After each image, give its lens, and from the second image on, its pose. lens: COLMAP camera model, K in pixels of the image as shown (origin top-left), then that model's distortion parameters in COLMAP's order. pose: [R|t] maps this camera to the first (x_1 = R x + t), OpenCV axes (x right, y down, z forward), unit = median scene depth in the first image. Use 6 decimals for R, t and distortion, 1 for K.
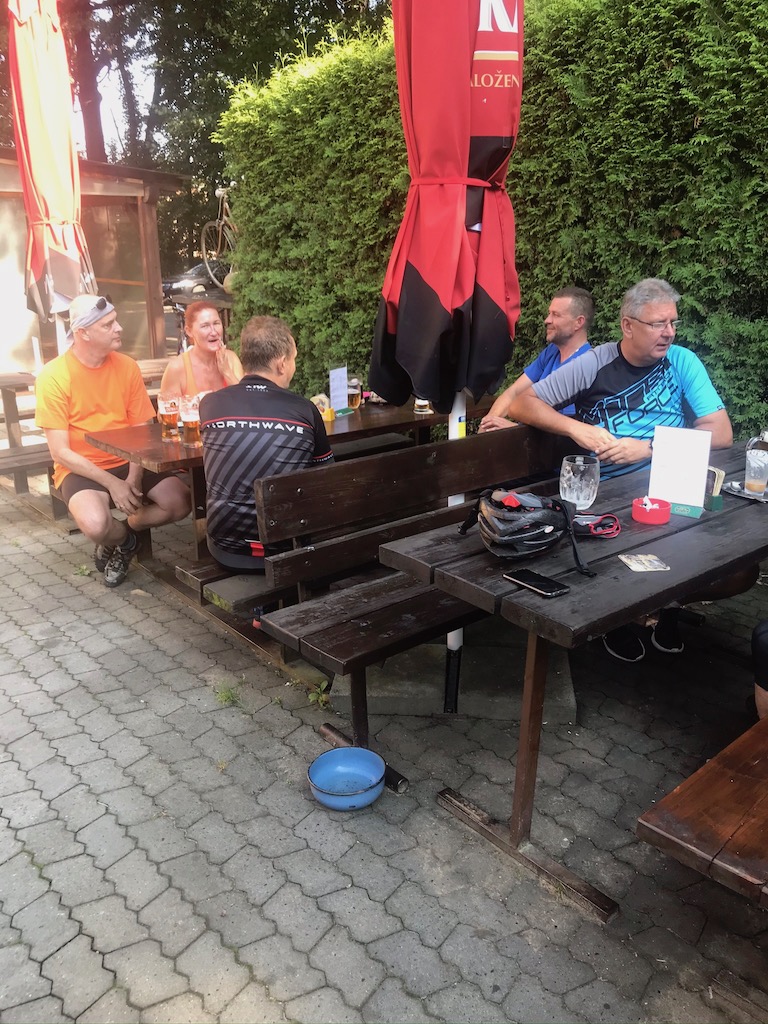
lens RADIAL K [[841.6, 0, 402.0], [0, 841.6, 502.8], [0, 0, 1]] dist [0.008549, 0.018626]
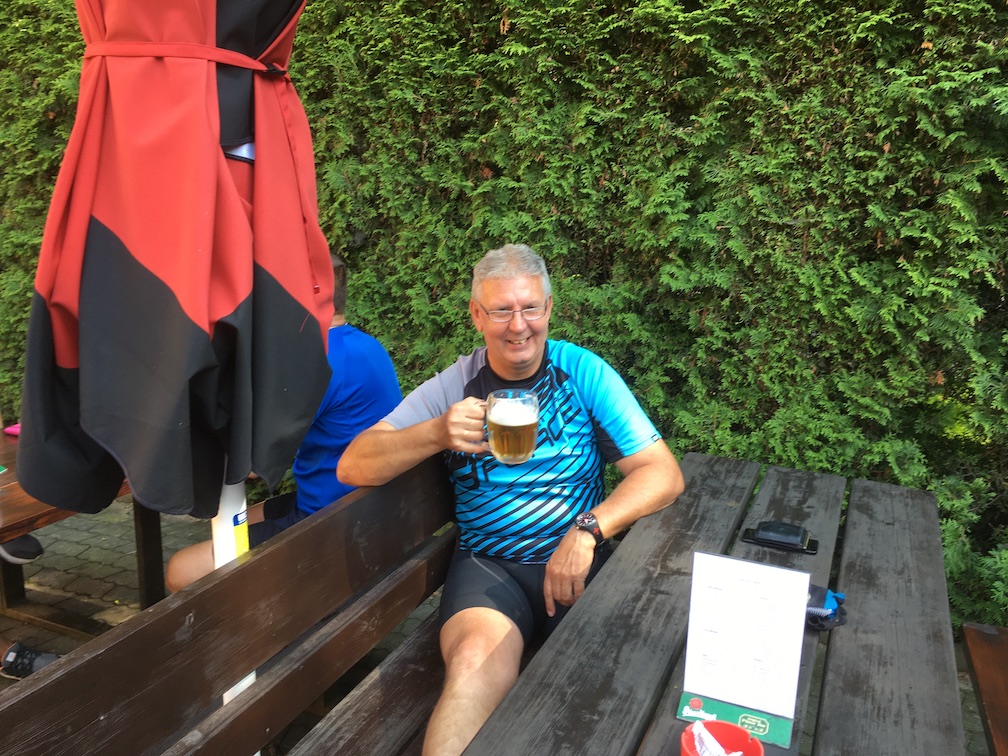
lens RADIAL K [[847.5, 0, 507.7], [0, 847.5, 380.8], [0, 0, 1]] dist [0.089739, -0.126817]
pose [[0.901339, -0.081702, 0.425339, 0.002834], [0.109158, 0.993197, -0.040538, -0.107749], [-0.419133, 0.082968, 0.904126, 0.339518]]
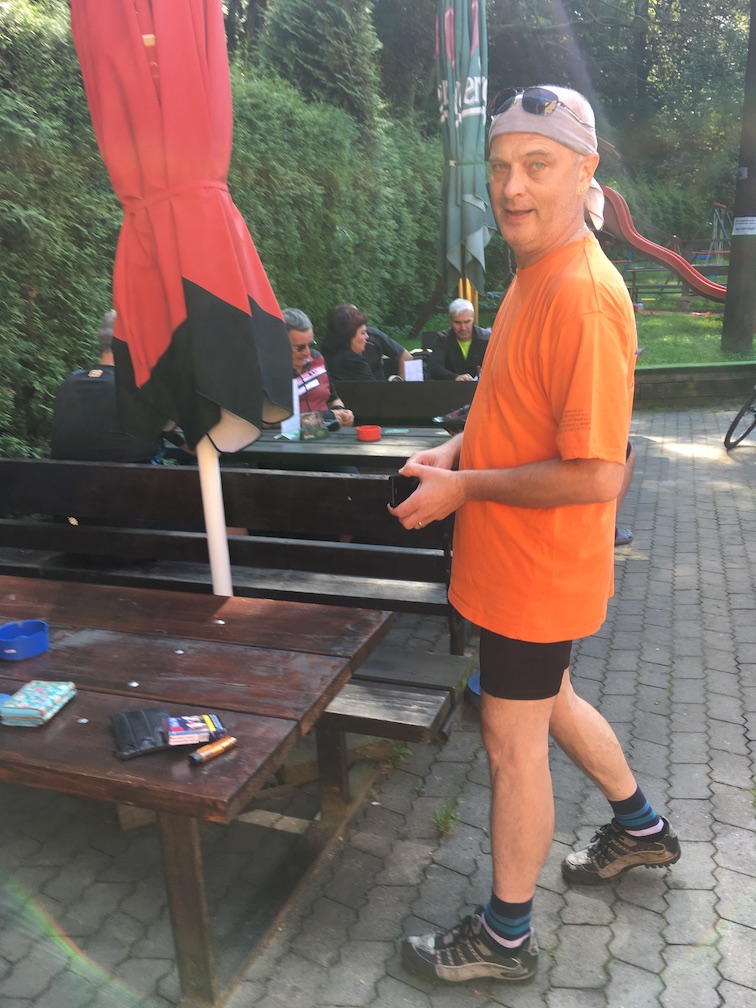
lens RADIAL K [[847.5, 0, 379.8], [0, 847.5, 502.3], [0, 0, 1]] dist [0.089739, -0.126817]
pose [[-0.493354, -0.202245, 0.845990, -0.581660], [0.295072, 0.876009, 0.381498, -0.260148], [-0.818251, 0.437841, -0.372506, 0.905007]]
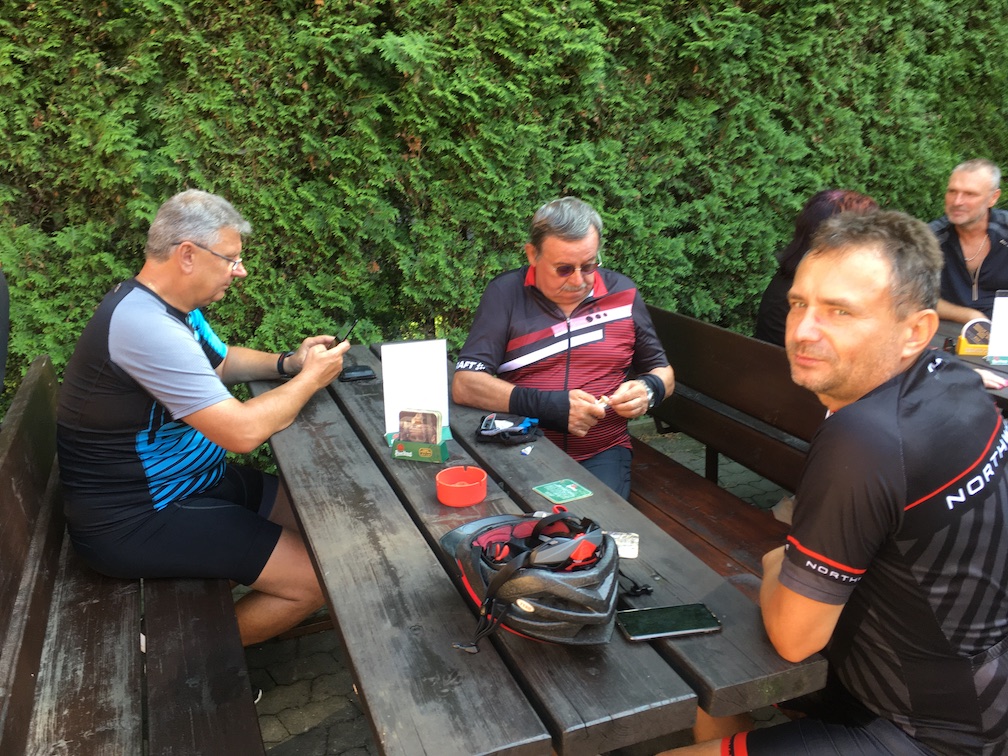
lens RADIAL K [[847.5, 0, 508.1], [0, 847.5, 377.9], [0, 0, 1]] dist [0.089739, -0.126817]
pose [[0.326427, -0.284627, 0.901350, -0.186105], [0.301061, 0.935231, 0.186296, -0.115367], [-0.895995, 0.210549, 0.390975, 0.367875]]
